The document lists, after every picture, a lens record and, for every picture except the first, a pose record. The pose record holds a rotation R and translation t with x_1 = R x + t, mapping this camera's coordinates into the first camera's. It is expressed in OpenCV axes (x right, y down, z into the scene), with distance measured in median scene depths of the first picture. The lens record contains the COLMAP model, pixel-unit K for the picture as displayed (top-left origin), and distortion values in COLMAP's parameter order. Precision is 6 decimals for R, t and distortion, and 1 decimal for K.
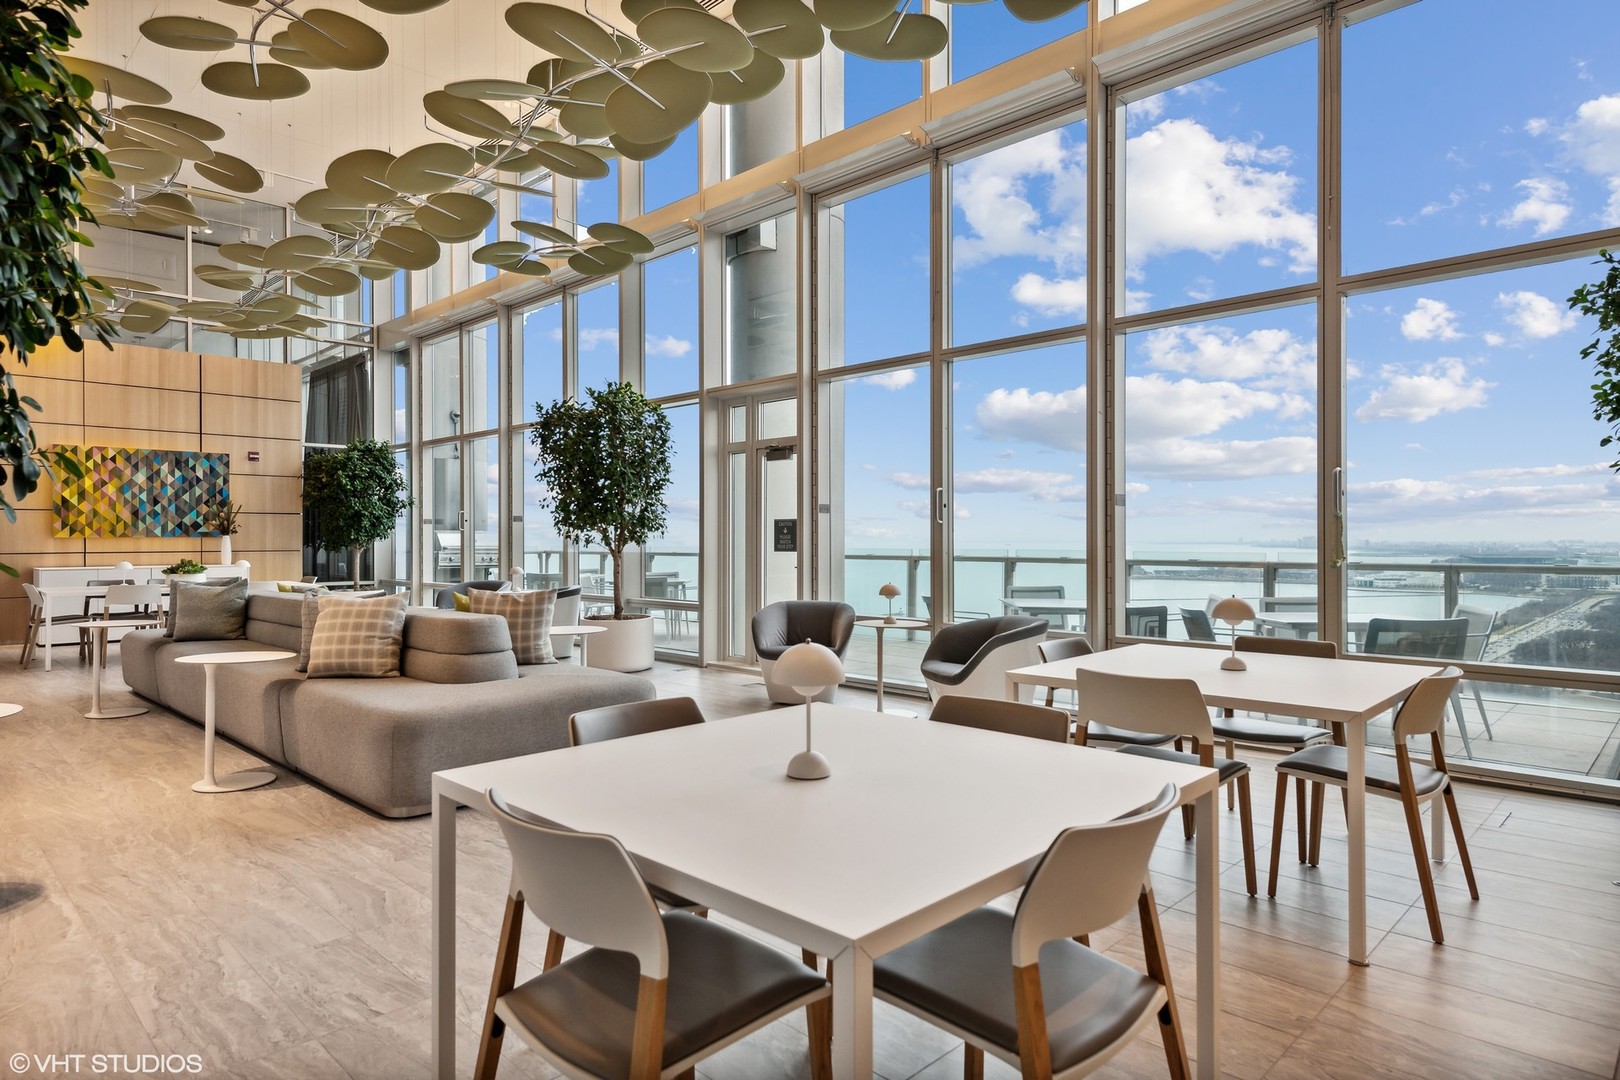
lens RADIAL K [[919.3, 0, 810.0], [0, 919.3, 540.0], [0, 0, 1]] dist [-0.000454, 0.000638]
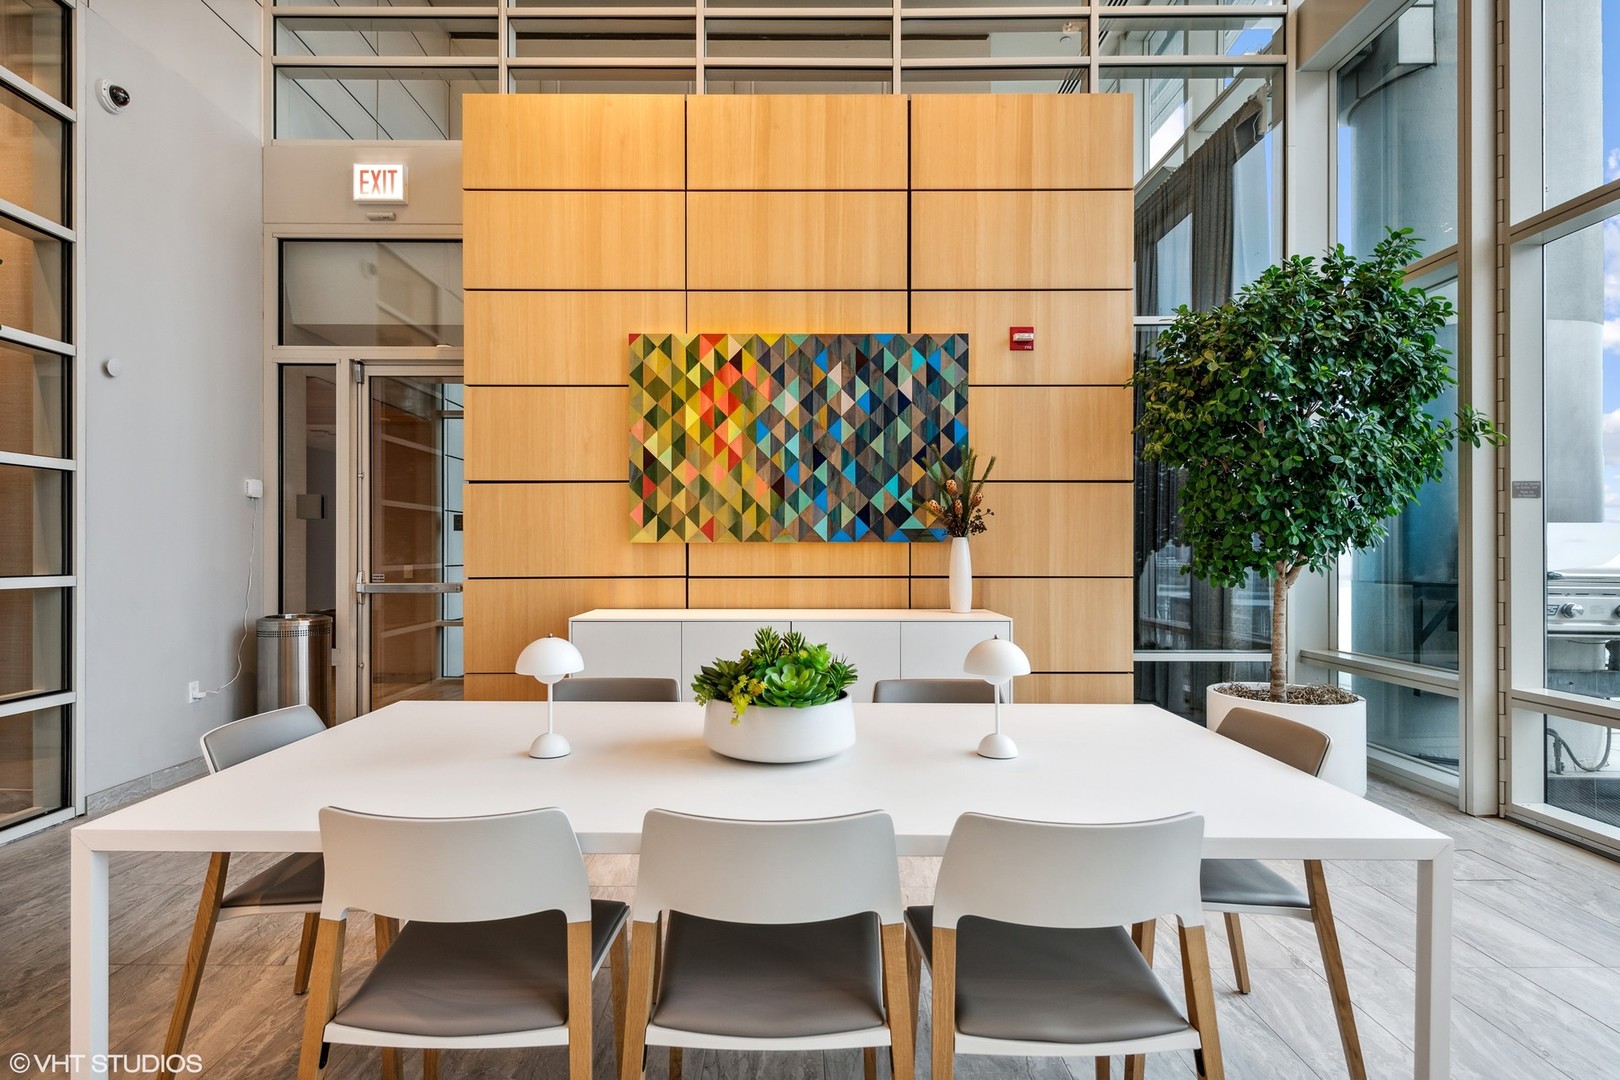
lens RADIAL K [[867.6, 0, 810.0], [0, 867.6, 540.0], [0, 0, 1]] dist [0.000998, -0.000215]
pose [[0.720485, -0.006919, -0.693436, -0.443175], [-0.002646, 0.999916, -0.012727, 0.001107], [0.693465, 0.011004, 0.720406, 0.718162]]
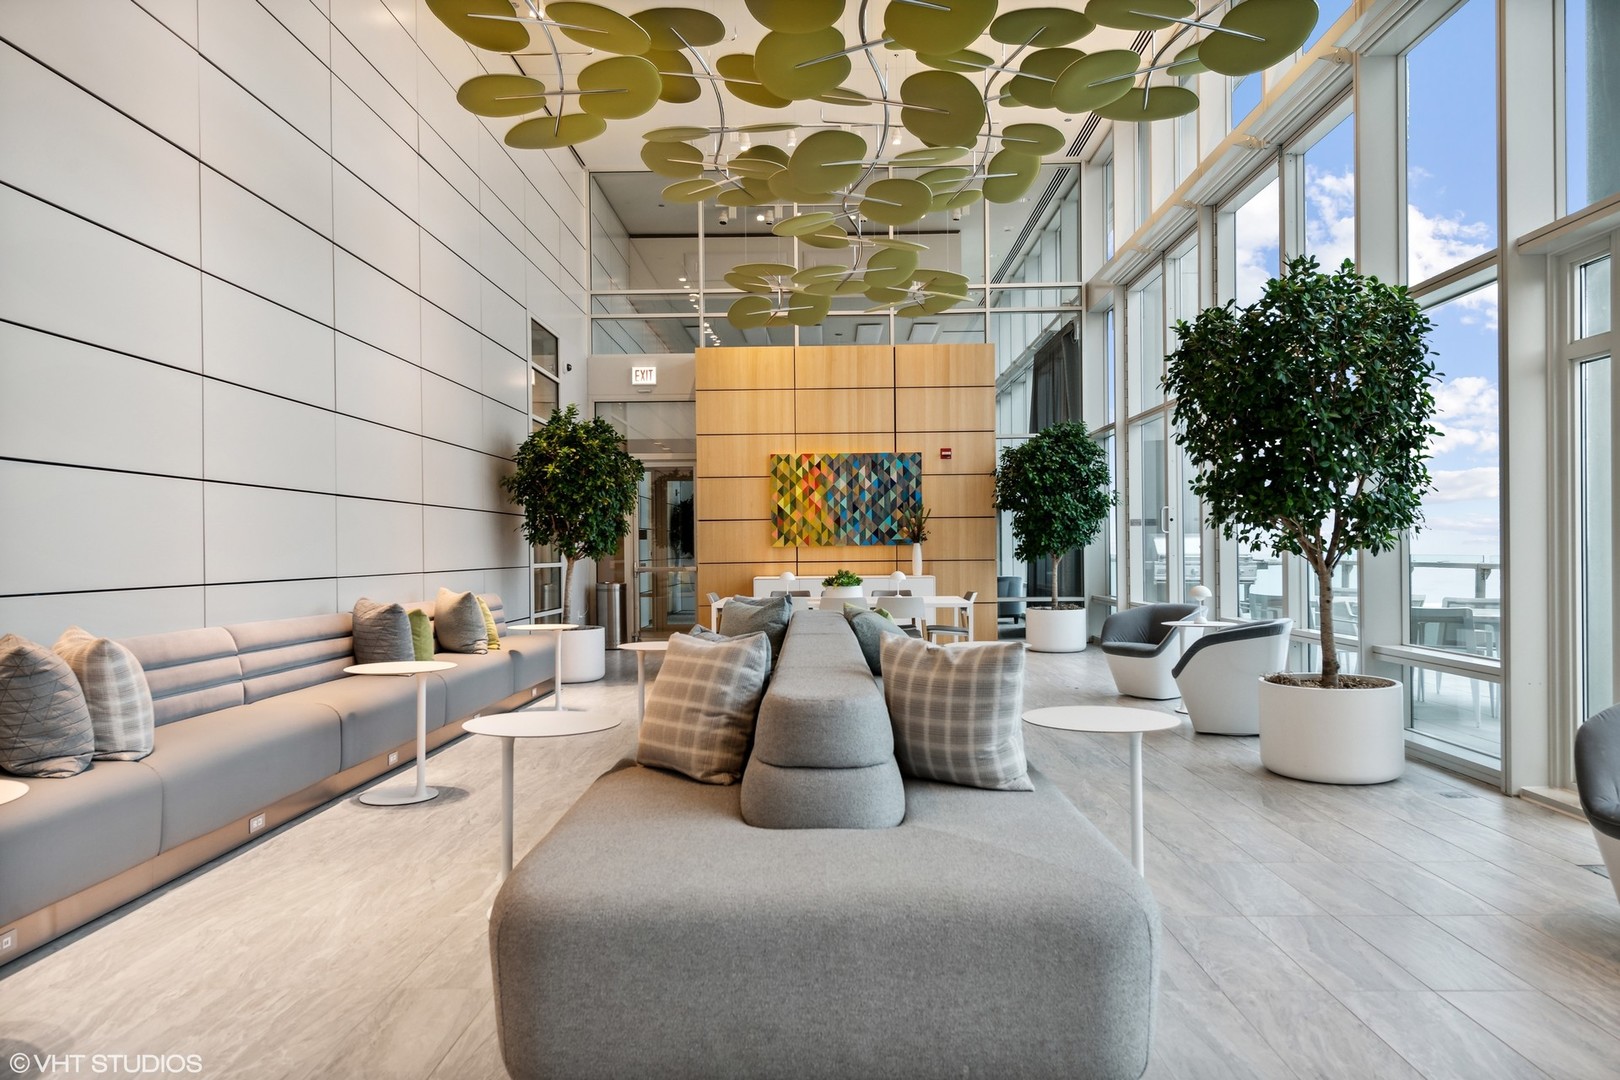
lens RADIAL K [[1026.2, 0, 810.0], [0, 1026.2, 540.0], [0, 0, 1]] dist [0.017478, 0.000098]
pose [[0.688228, -0.012275, -0.725391, 0.022177], [0.007575, 0.999924, -0.009734, 0.001000], [0.725455, 0.001204, 0.688268, 0.241700]]
